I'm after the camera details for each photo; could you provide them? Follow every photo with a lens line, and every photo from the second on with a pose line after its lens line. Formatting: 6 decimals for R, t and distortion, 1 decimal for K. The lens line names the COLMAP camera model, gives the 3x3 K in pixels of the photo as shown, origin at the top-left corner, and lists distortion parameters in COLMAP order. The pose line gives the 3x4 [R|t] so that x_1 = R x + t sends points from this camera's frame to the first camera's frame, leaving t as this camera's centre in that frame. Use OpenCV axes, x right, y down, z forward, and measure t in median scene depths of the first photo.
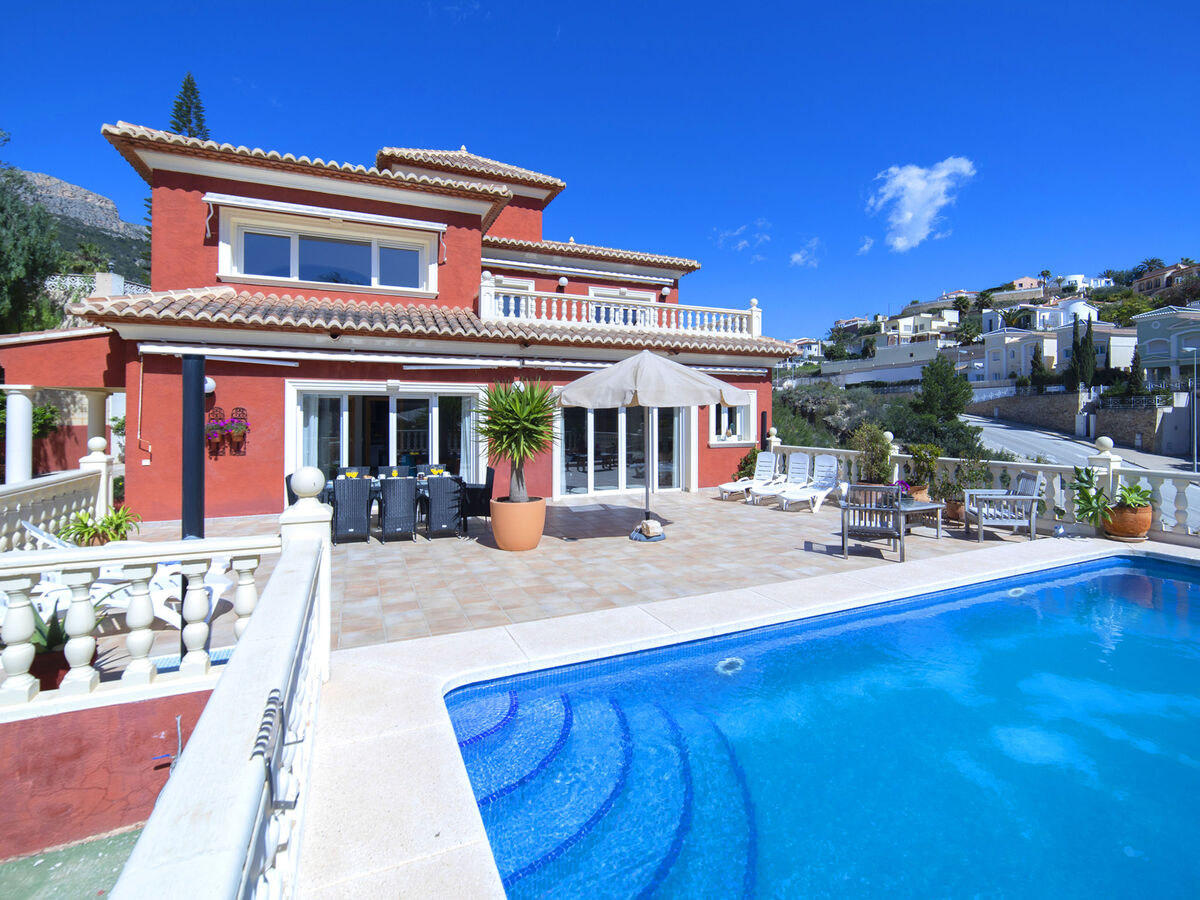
lens RADIAL K [[576.8, 0, 601.1], [0, 576.8, 410.7], [0, 0, 1]] dist [-0.000513, 0.000610]
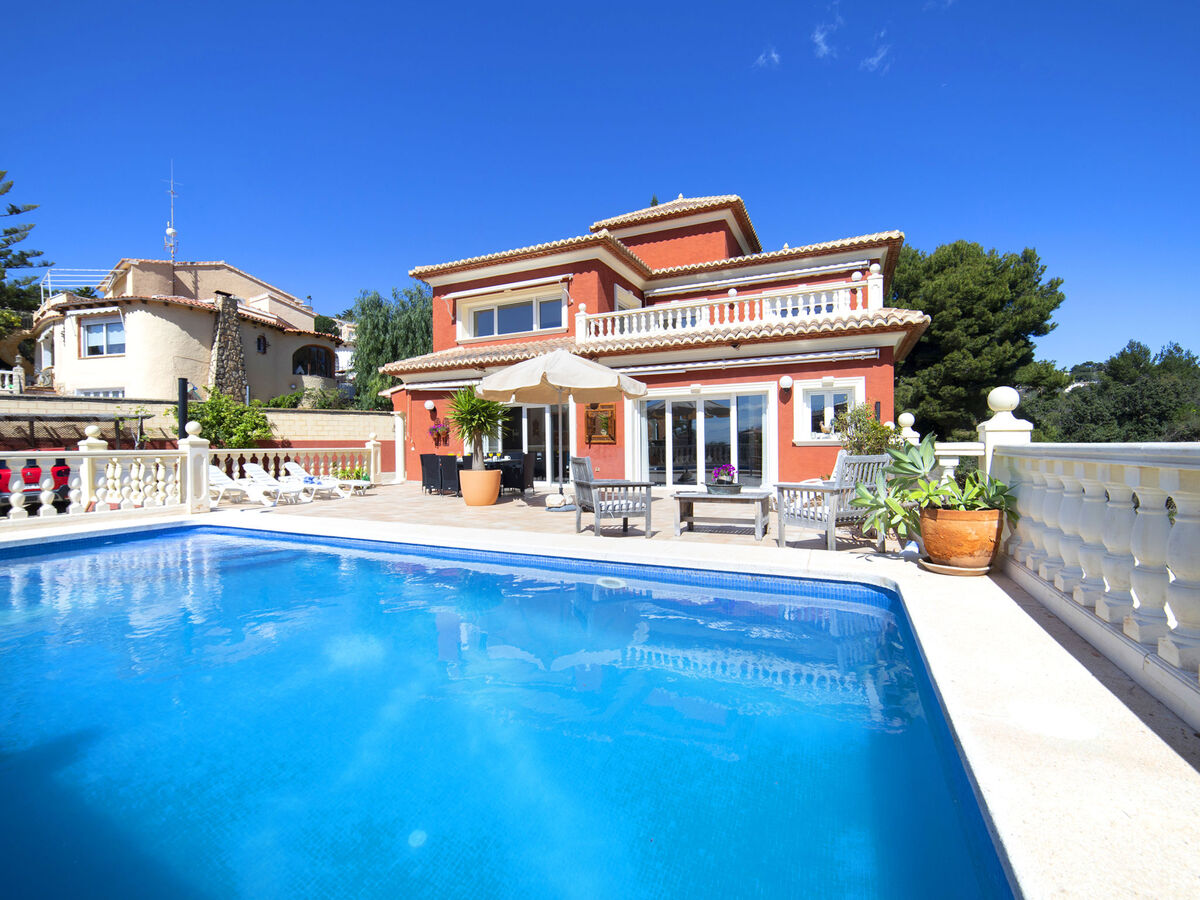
lens RADIAL K [[521.6, 0, 600.0], [0, 521.6, 450.0], [0, 0, 1]] dist [-0.000066, 0.000237]
pose [[0.657762, 0.001619, -0.753224, 0.657976], [0.012194, 0.999844, 0.012798, 0.060961], [0.753127, -0.017603, 0.657640, 0.261767]]
